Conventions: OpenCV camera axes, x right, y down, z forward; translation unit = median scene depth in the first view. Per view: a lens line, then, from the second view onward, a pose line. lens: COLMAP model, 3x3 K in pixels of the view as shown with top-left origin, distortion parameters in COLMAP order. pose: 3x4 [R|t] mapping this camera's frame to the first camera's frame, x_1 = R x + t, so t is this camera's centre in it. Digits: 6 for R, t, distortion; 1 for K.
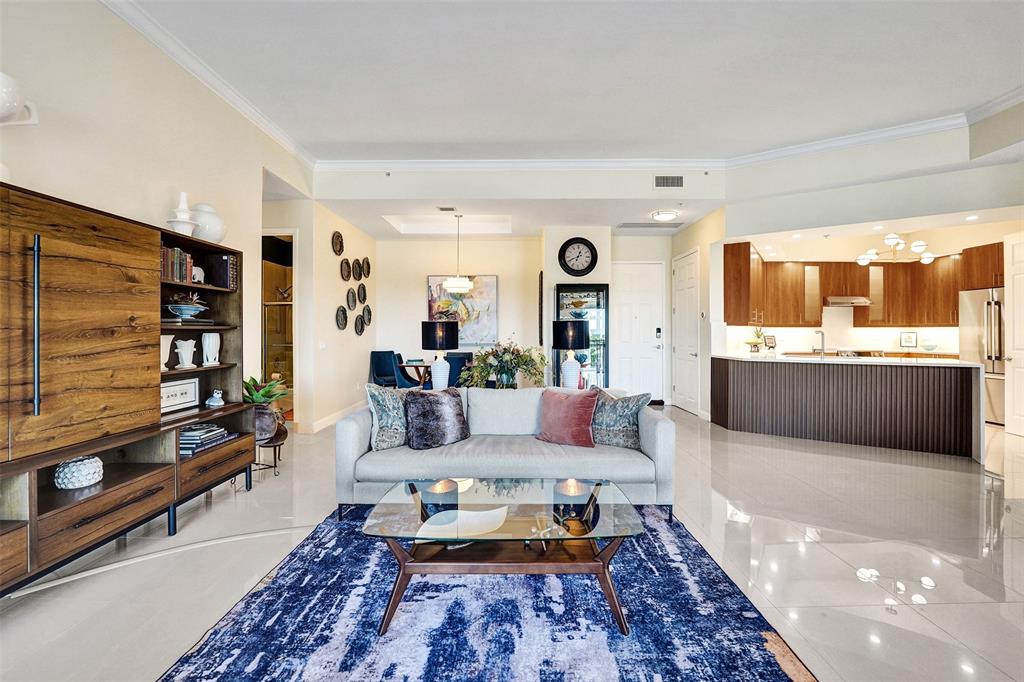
lens RADIAL K [[441.8, 0, 507.2], [0, 441.8, 331.1], [0, 0, 1]] dist [-0.022204, 0.000977]
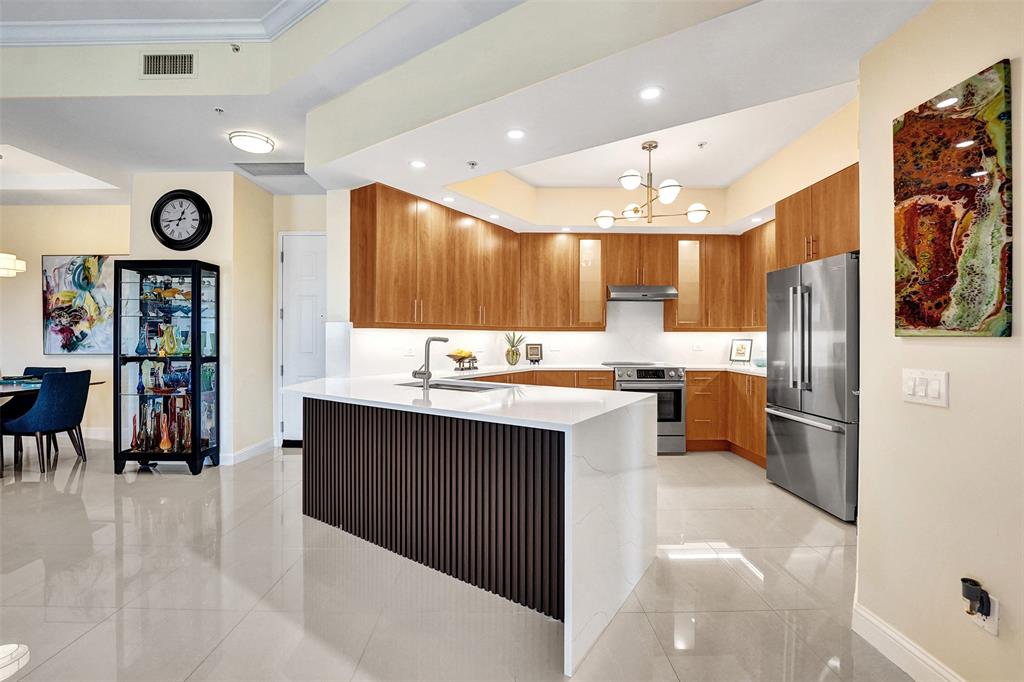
lens RADIAL K [[441.8, 0, 511.2], [0, 441.8, 336.1], [0, 0, 1]] dist [-0.022204, 0.000977]
pose [[0.999935, 0.003214, 0.010932, 0.570371], [-0.003217, 0.999995, 0.000234, -0.001530], [-0.010931, -0.000269, 0.999940, 0.327059]]
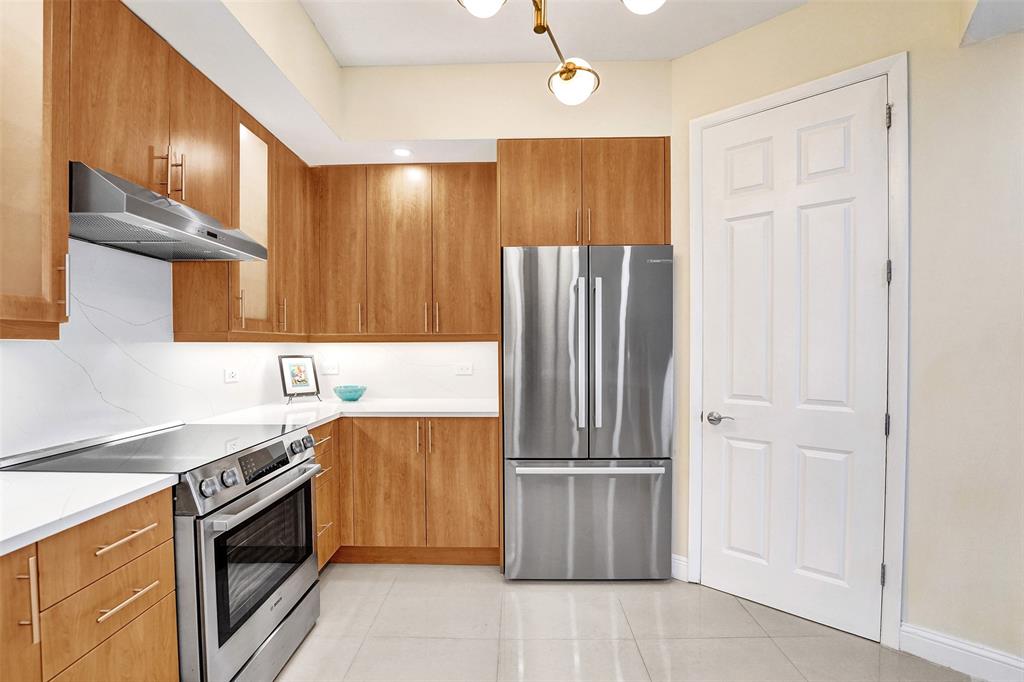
lens RADIAL K [[441.8, 0, 510.9], [0, 441.8, 350.9], [0, 0, 1]] dist [-0.022204, 0.000977]
pose [[0.020729, -0.012498, 0.999707, 0.557805], [0.001841, 0.999921, 0.012462, -0.006177], [-0.999783, 0.001582, 0.020750, 0.822519]]
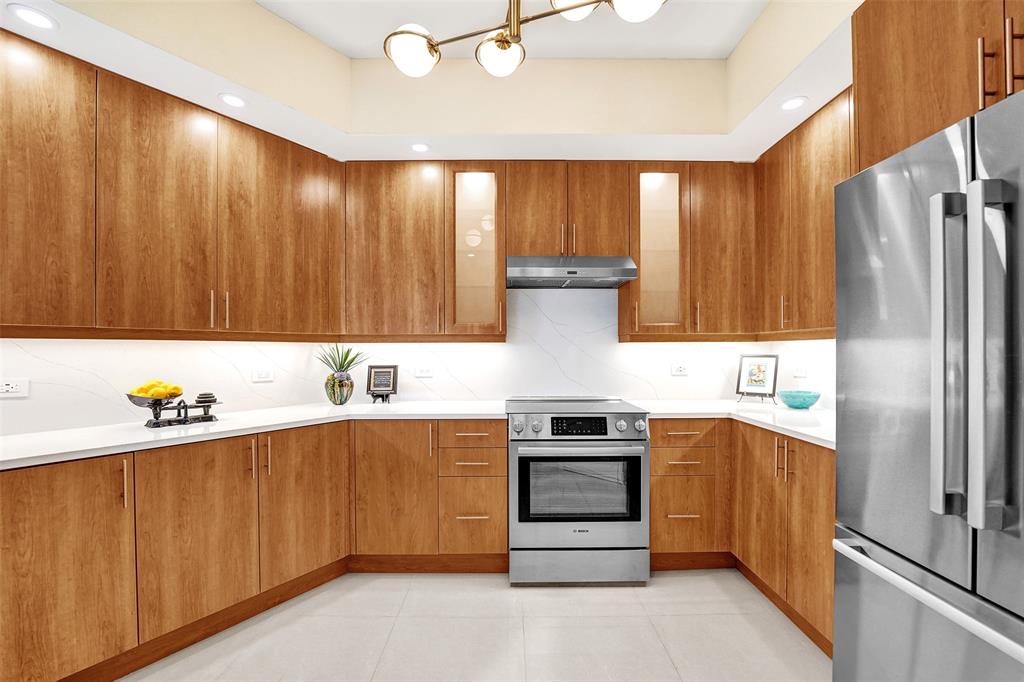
lens RADIAL K [[441.8, 0, 508.9], [0, 441.8, 349.9], [0, 0, 1]] dist [-0.022204, 0.000977]
pose [[0.999994, -0.002517, 0.002324, 0.724898], [0.002514, 0.999996, 0.001181, -0.002978], [-0.002327, -0.001175, 0.999997, 0.636884]]
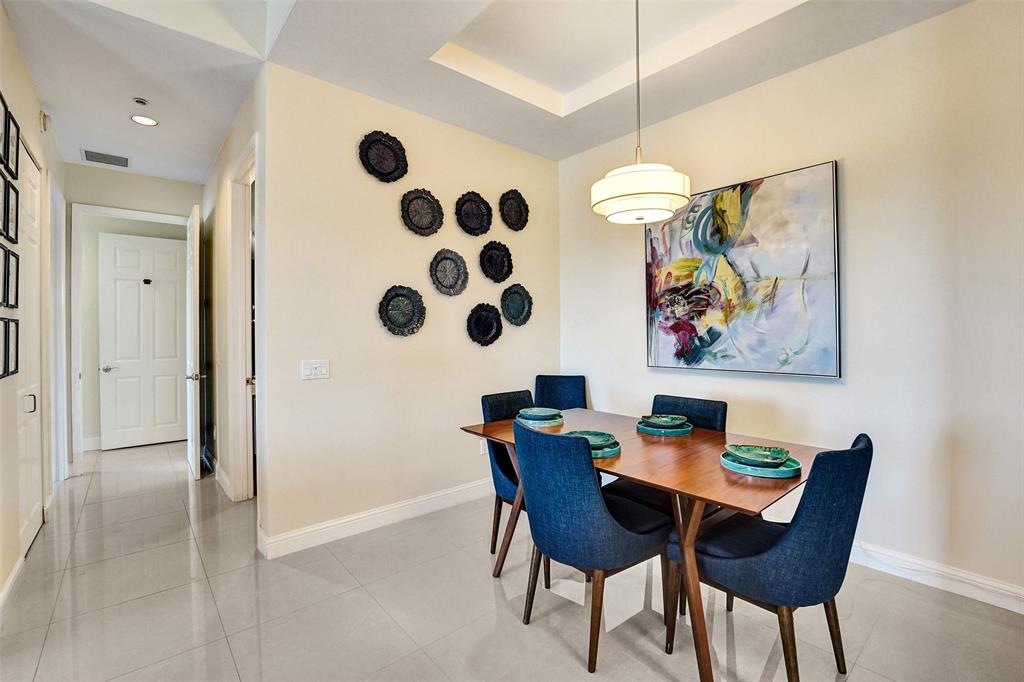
lens RADIAL K [[441.8, 0, 516.0], [0, 441.8, 331.0], [0, 0, 1]] dist [-0.022204, 0.000977]
pose [[0.666337, -0.003474, -0.745643, 0.058331], [0.006577, 0.999978, 0.001219, -0.006046], [0.745622, -0.005716, 0.666345, 0.643070]]
